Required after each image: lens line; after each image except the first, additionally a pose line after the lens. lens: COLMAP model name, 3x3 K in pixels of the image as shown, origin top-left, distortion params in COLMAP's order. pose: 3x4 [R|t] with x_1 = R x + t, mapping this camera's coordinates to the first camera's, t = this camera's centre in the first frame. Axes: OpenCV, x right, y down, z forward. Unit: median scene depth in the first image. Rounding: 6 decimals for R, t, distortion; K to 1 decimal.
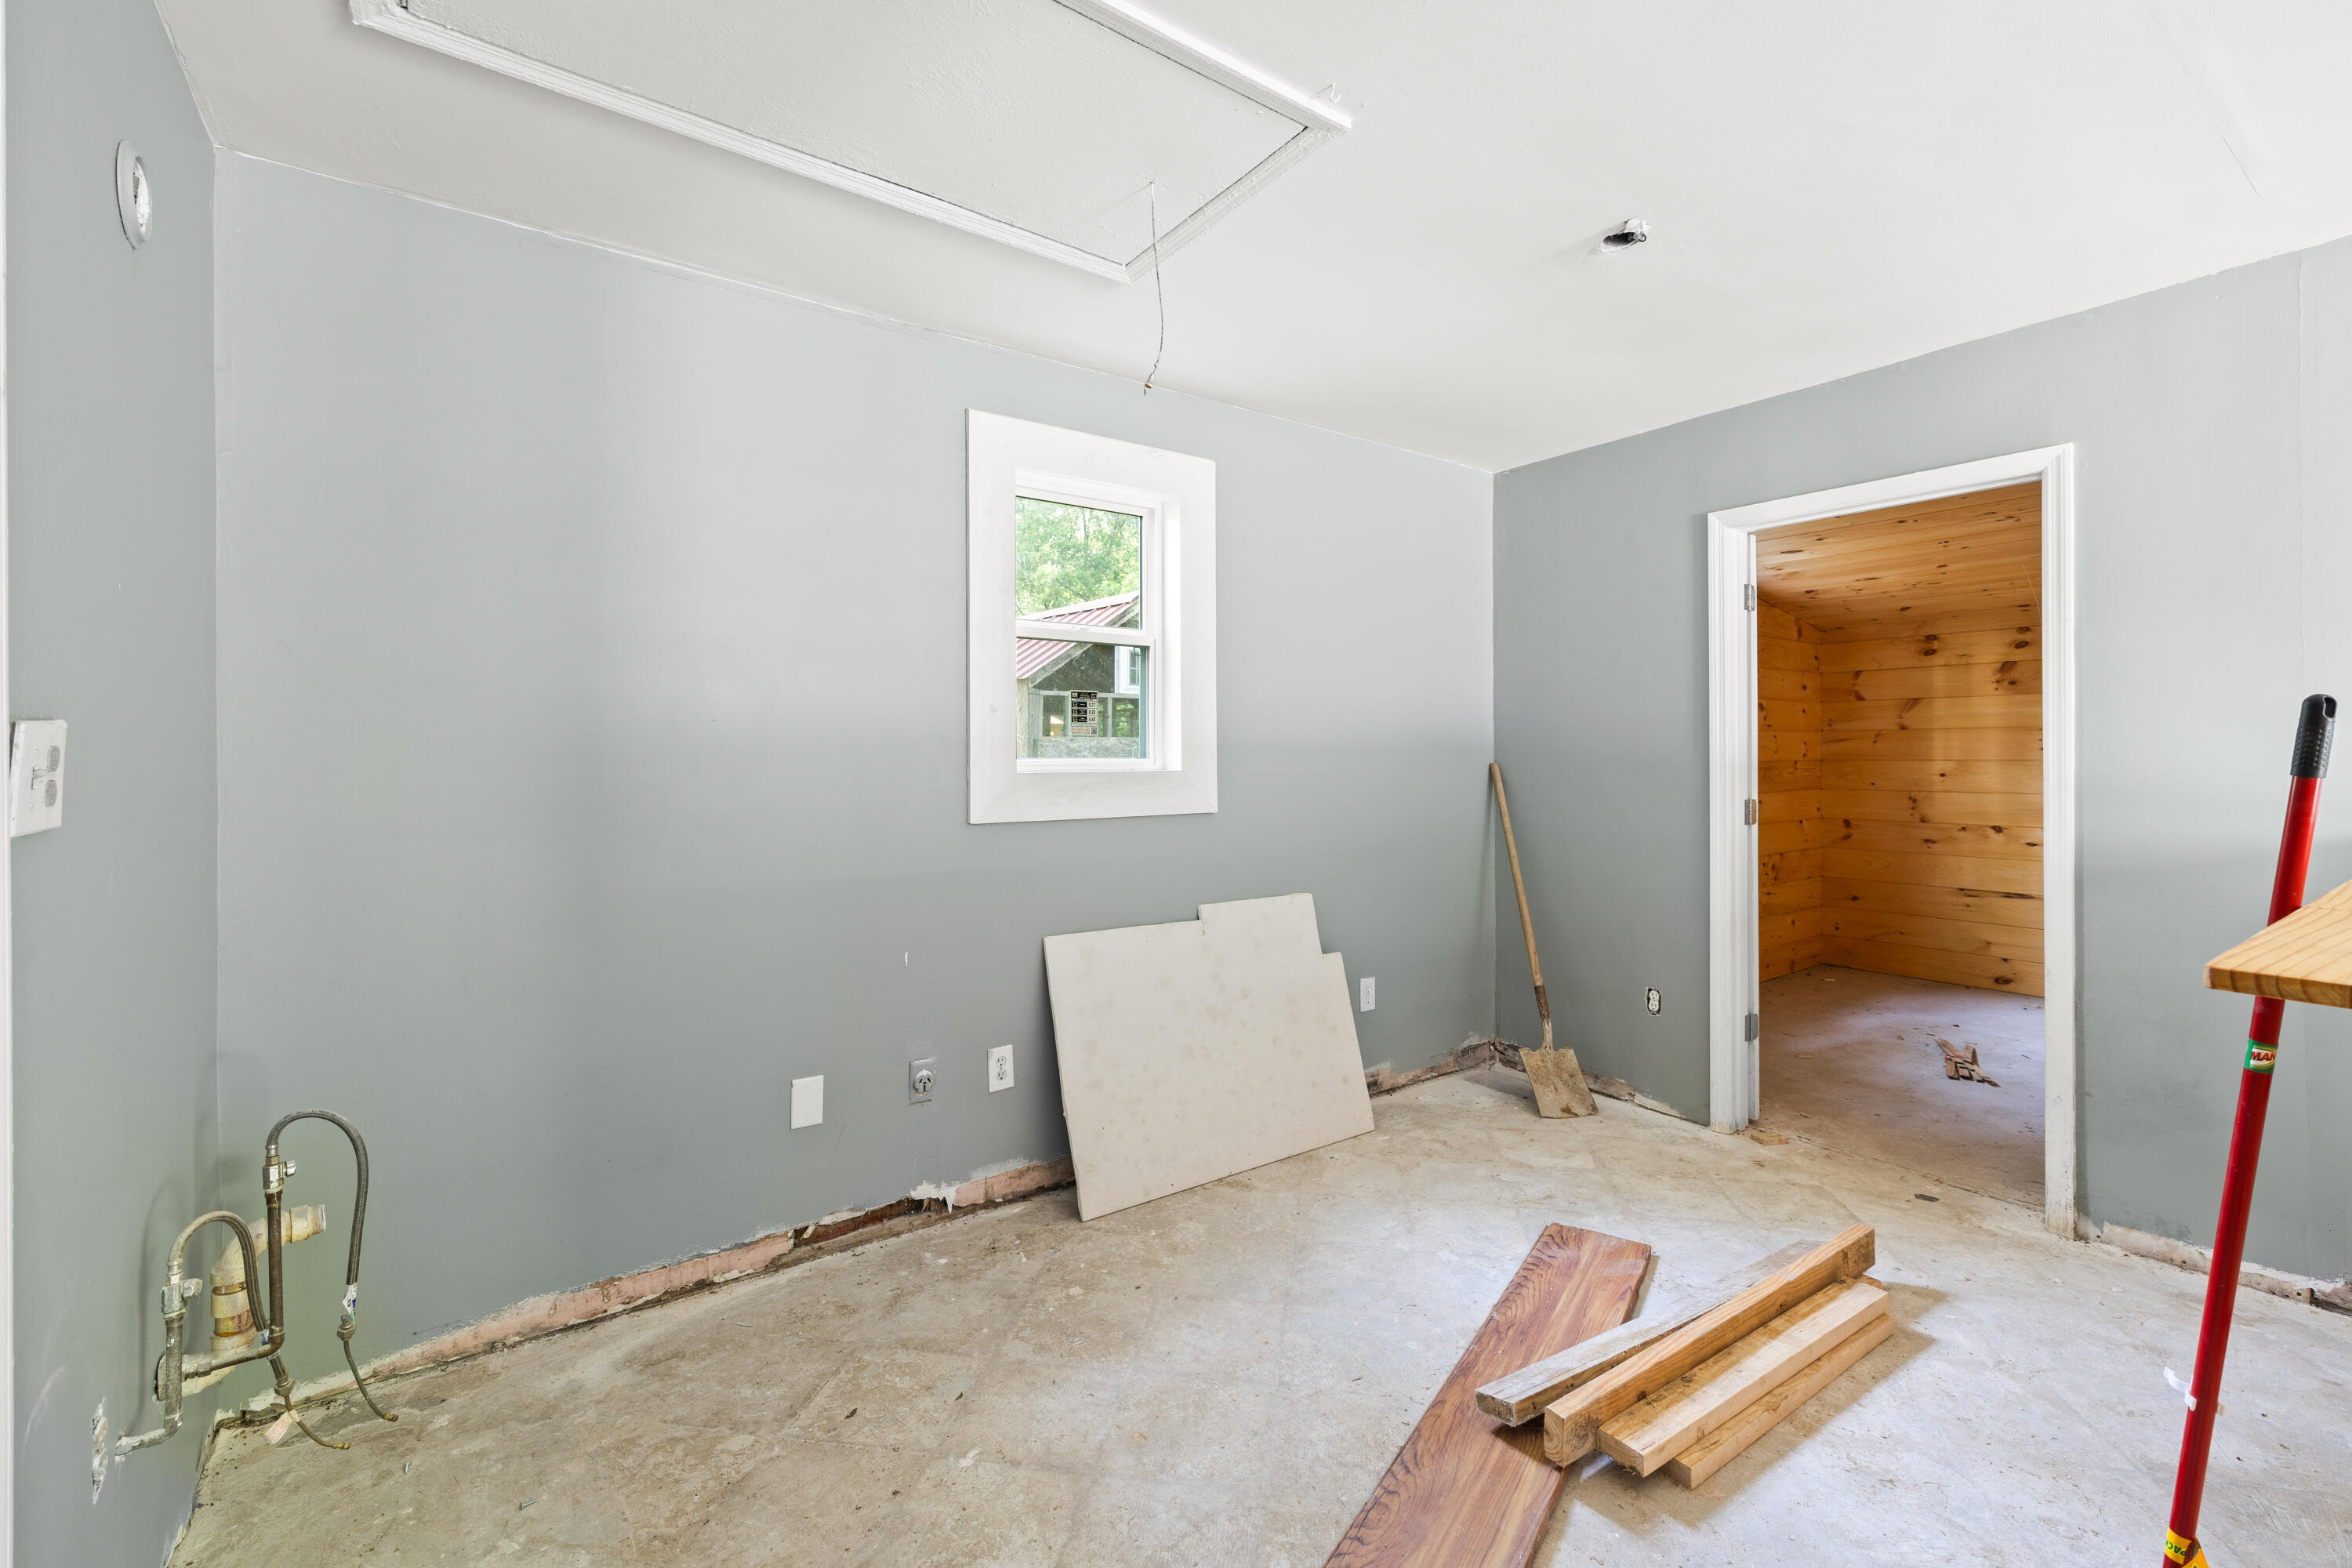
lens RADIAL K [[1010.8, 0, 1176.4], [0, 1010.8, 775.5], [0, 0, 1]] dist [-0.000114, 0.000103]
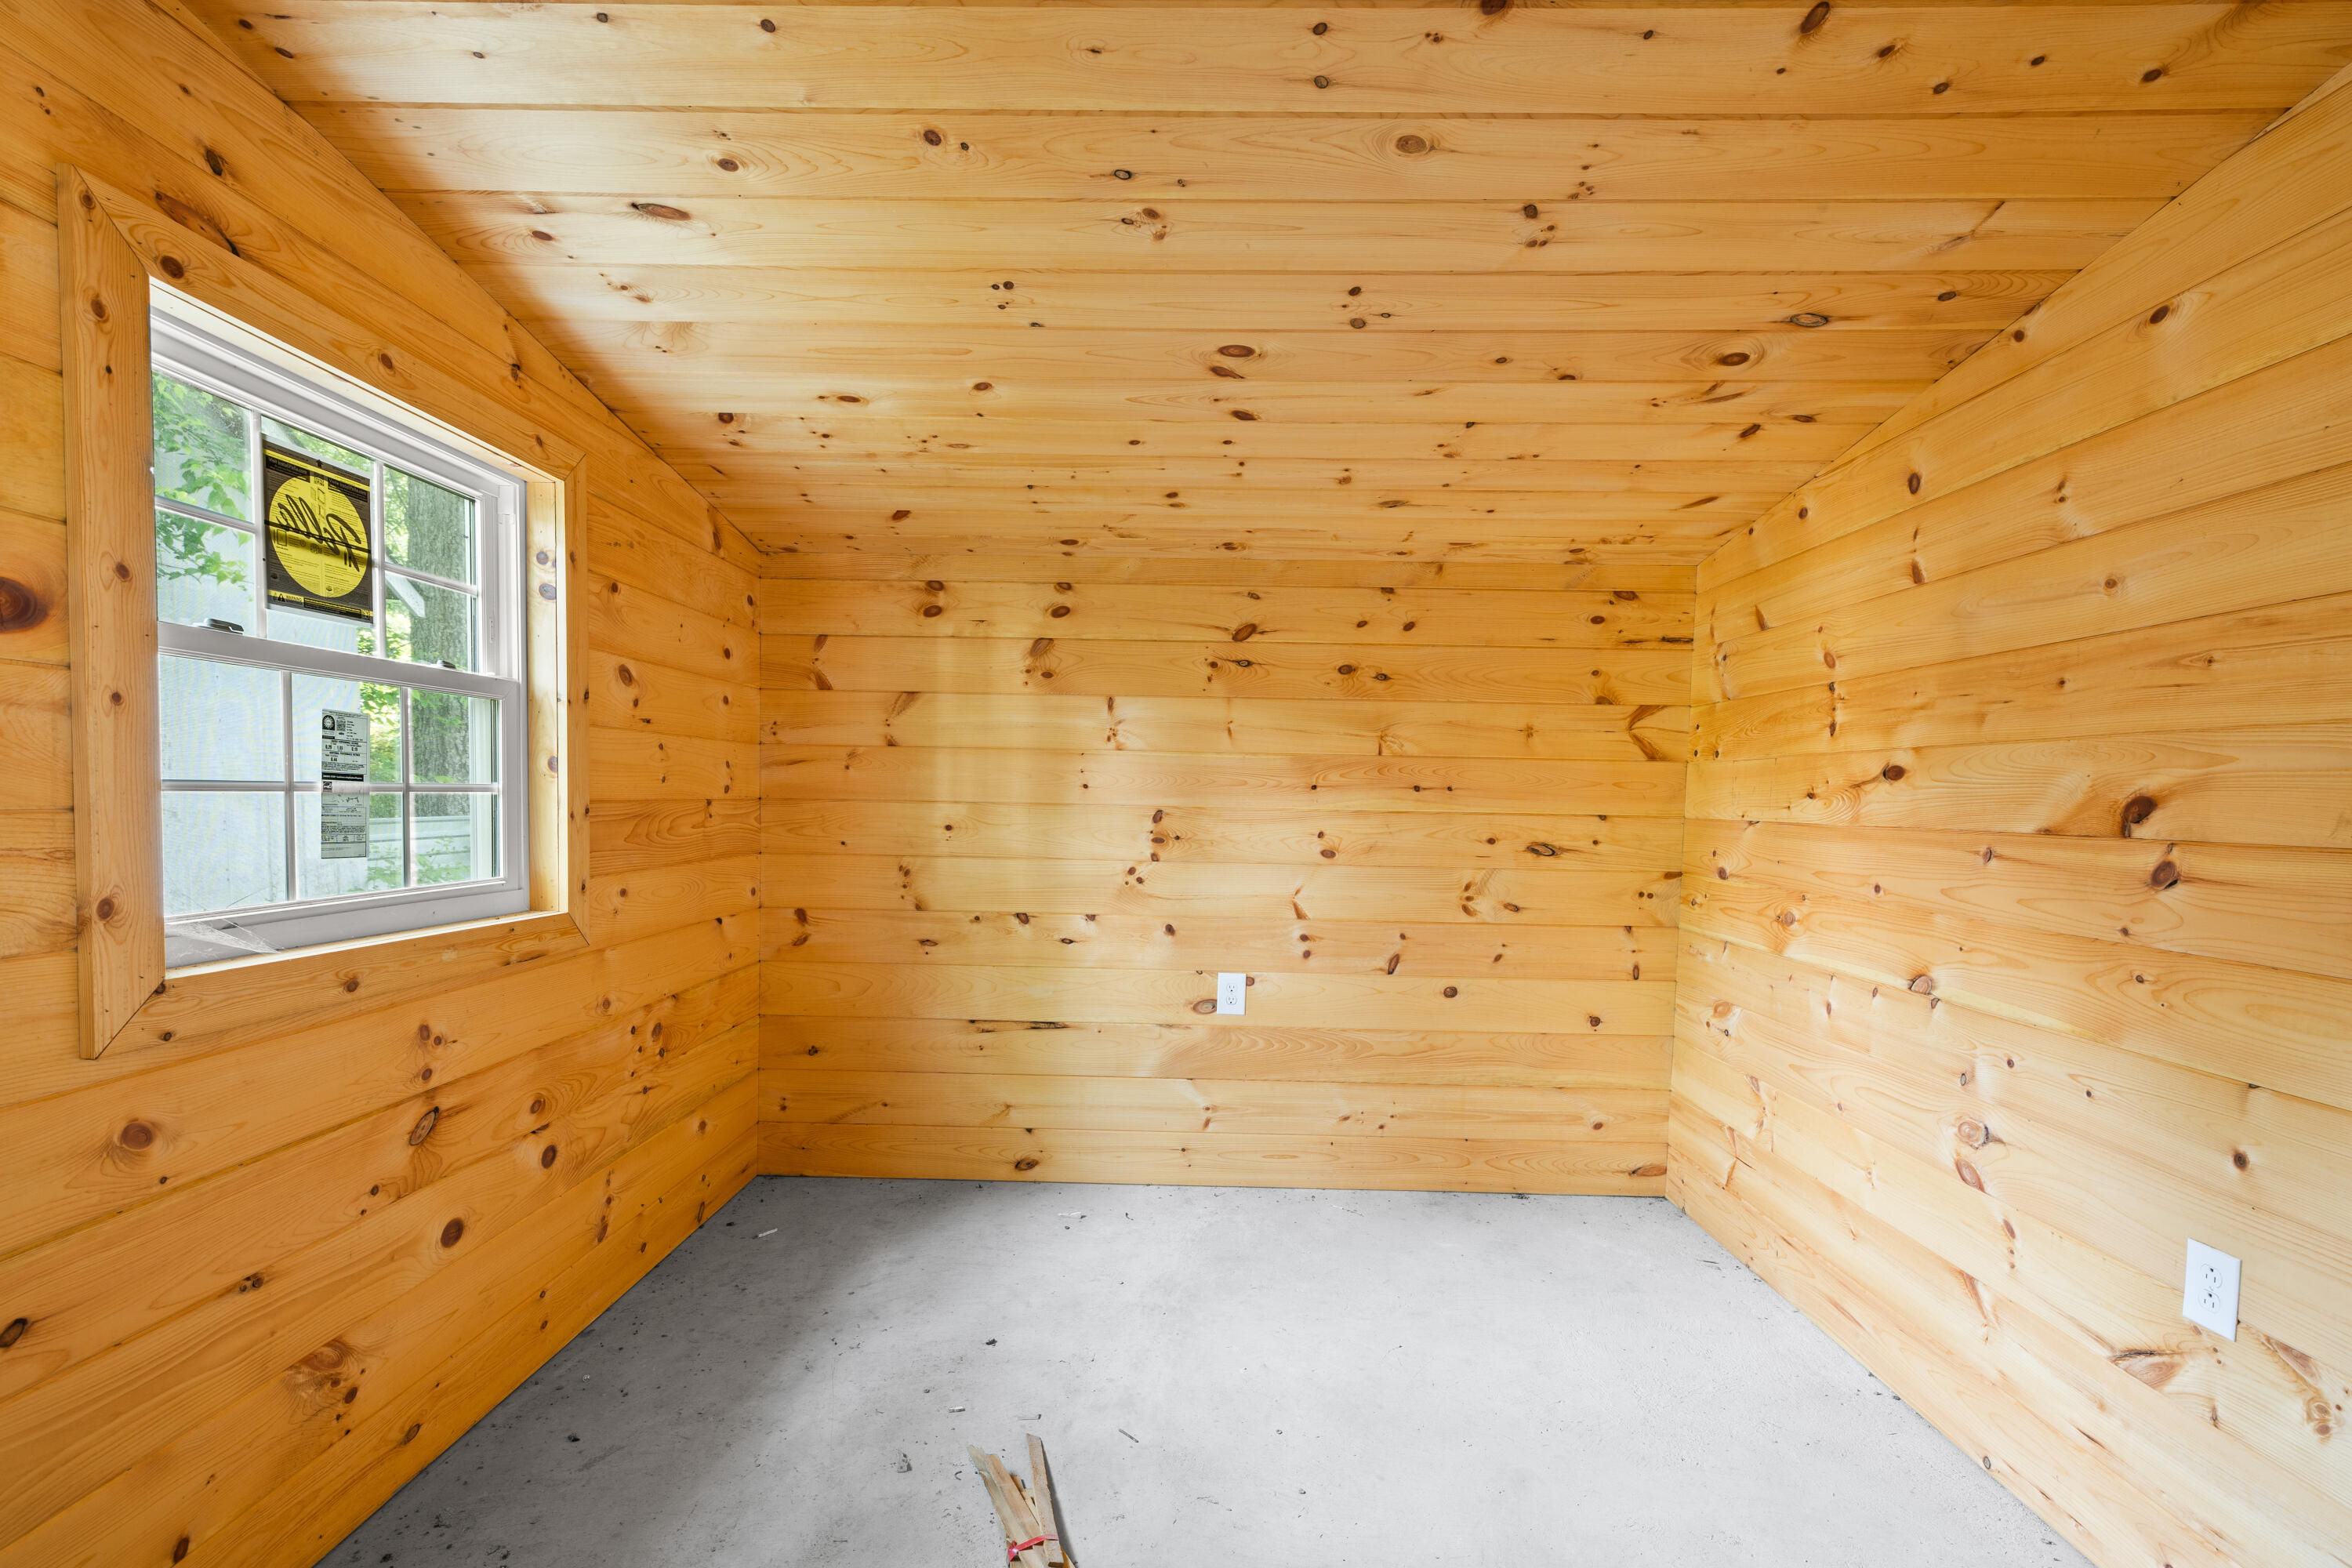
lens RADIAL K [[1010.8, 0, 1174.0], [0, 1010.8, 794.4], [0, 0, 1]] dist [-0.000114, 0.000103]
pose [[0.598357, 0.007593, 0.801193, 0.373025], [-0.006424, 0.999968, -0.004679, -0.017480], [-0.801203, -0.002347, 0.598387, 0.552397]]
